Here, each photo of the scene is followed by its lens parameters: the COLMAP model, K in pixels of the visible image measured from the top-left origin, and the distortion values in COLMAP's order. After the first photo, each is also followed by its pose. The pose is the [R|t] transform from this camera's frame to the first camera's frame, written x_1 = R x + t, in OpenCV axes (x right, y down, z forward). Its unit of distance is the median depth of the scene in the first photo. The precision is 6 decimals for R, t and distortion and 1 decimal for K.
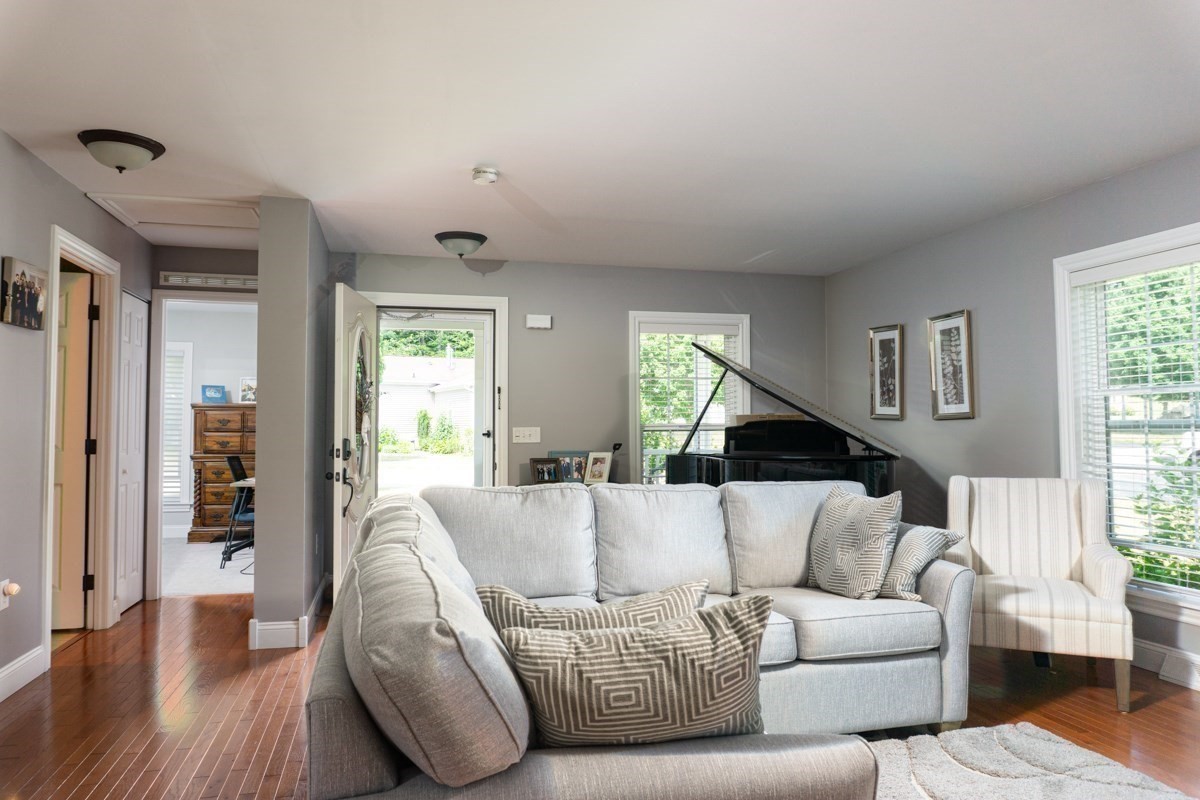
lens RADIAL K [[791.3, 0, 600.0], [0, 791.3, 400.0], [0, 0, 1]] dist [-0.025388, -0.001134]
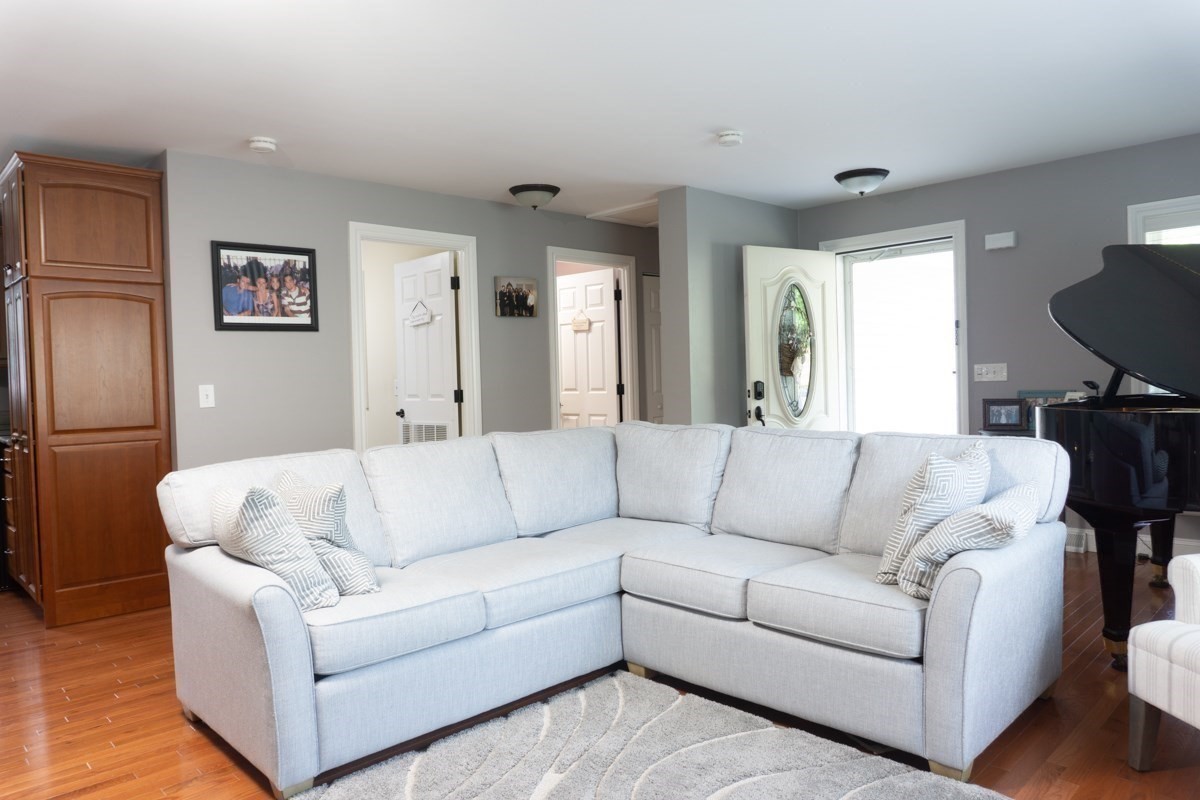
lens RADIAL K [[791.3, 0, 600.0], [0, 791.3, 400.0], [0, 0, 1]] dist [-0.025388, -0.001134]
pose [[0.493479, 0.012967, -0.869661, 0.566546], [0.060165, 0.996985, 0.049005, 0.006977], [0.867674, -0.076506, 0.491211, 0.234087]]
